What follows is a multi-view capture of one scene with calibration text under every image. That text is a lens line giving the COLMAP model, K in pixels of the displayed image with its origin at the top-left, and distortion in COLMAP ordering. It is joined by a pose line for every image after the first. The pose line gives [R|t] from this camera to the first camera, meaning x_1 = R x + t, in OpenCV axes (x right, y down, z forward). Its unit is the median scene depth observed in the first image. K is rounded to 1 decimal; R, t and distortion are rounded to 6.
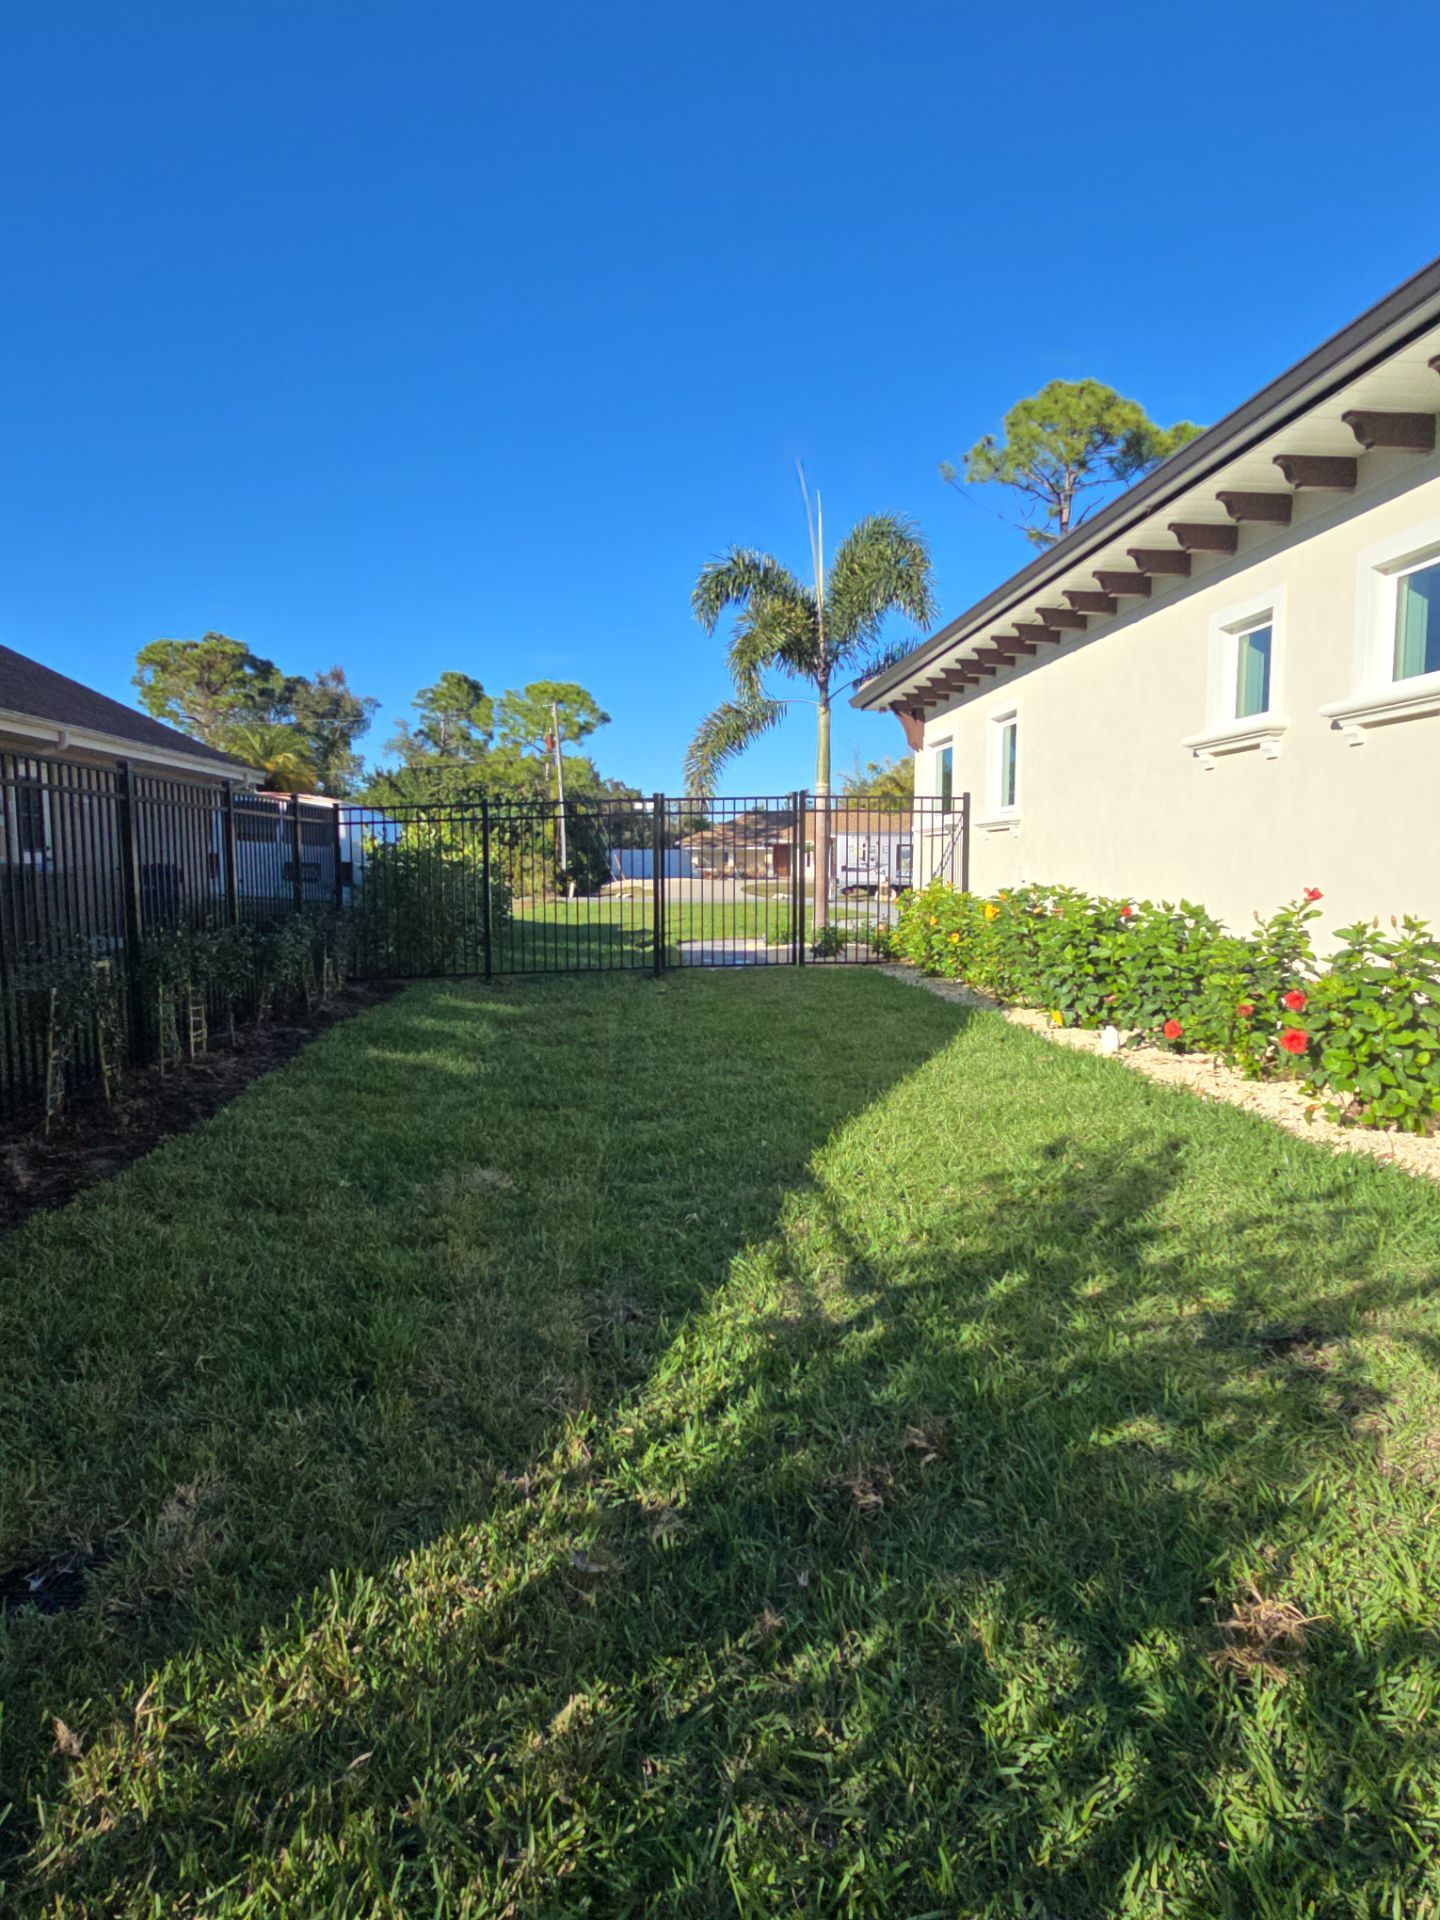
lens RADIAL K [[1174.5, 0, 712.8], [0, 1174.5, 967.2], [0, 0, 1]] dist [-0.002063, 0.004103]
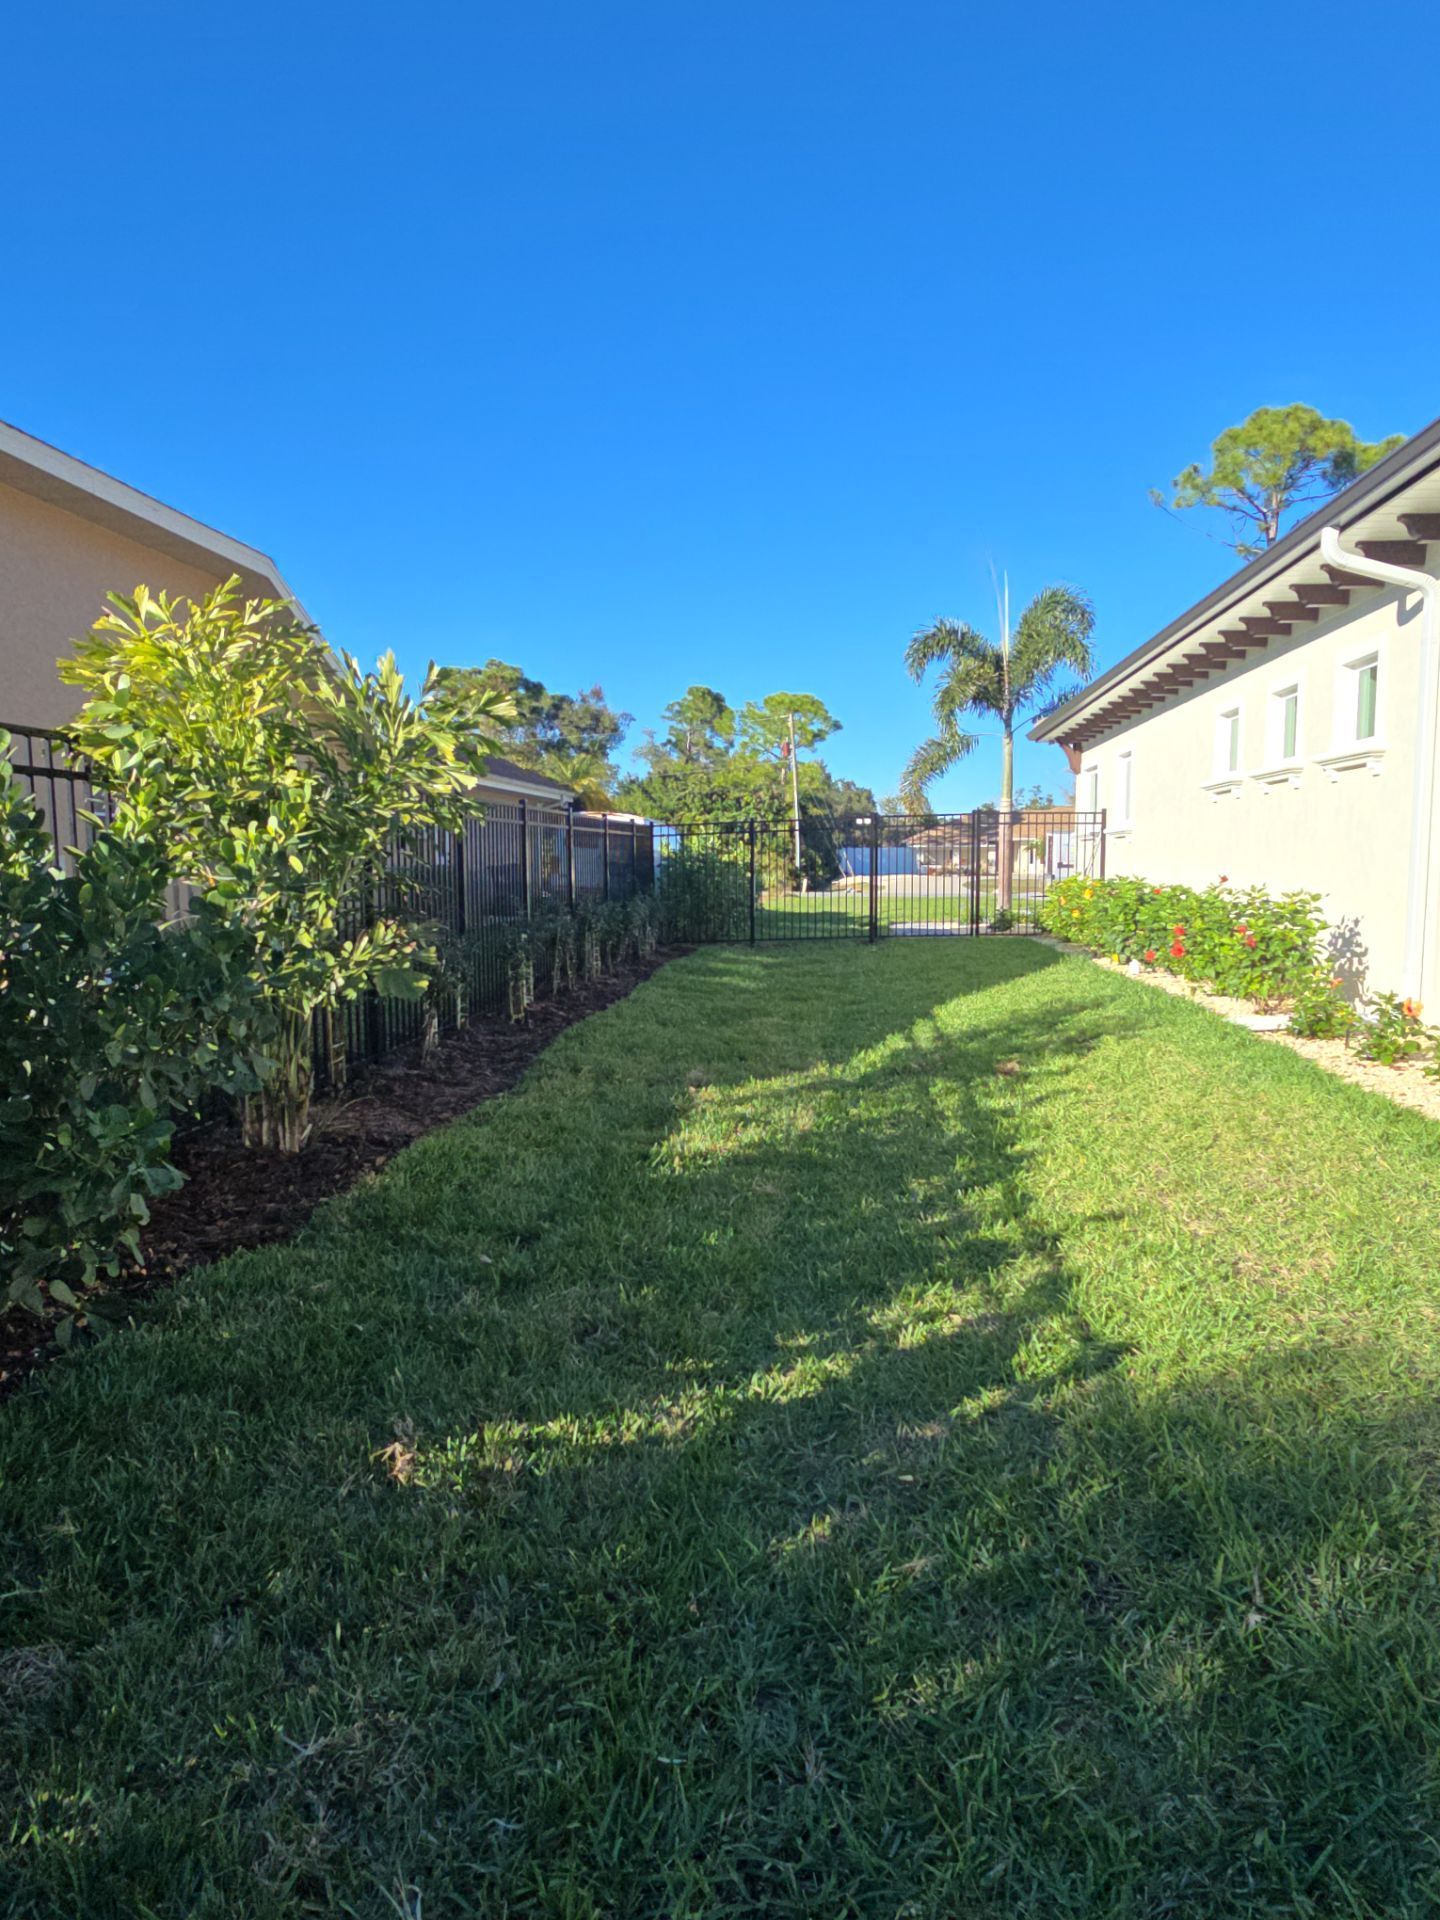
lens RADIAL K [[1174.5, 0, 712.8], [0, 1174.5, 967.2], [0, 0, 1]] dist [-0.002063, 0.004103]
pose [[0.981065, 0.012662, -0.193264, 0.013876], [-0.012148, 0.999919, 0.003844, 0.012086], [0.193297, -0.001424, 0.981139, -0.147862]]
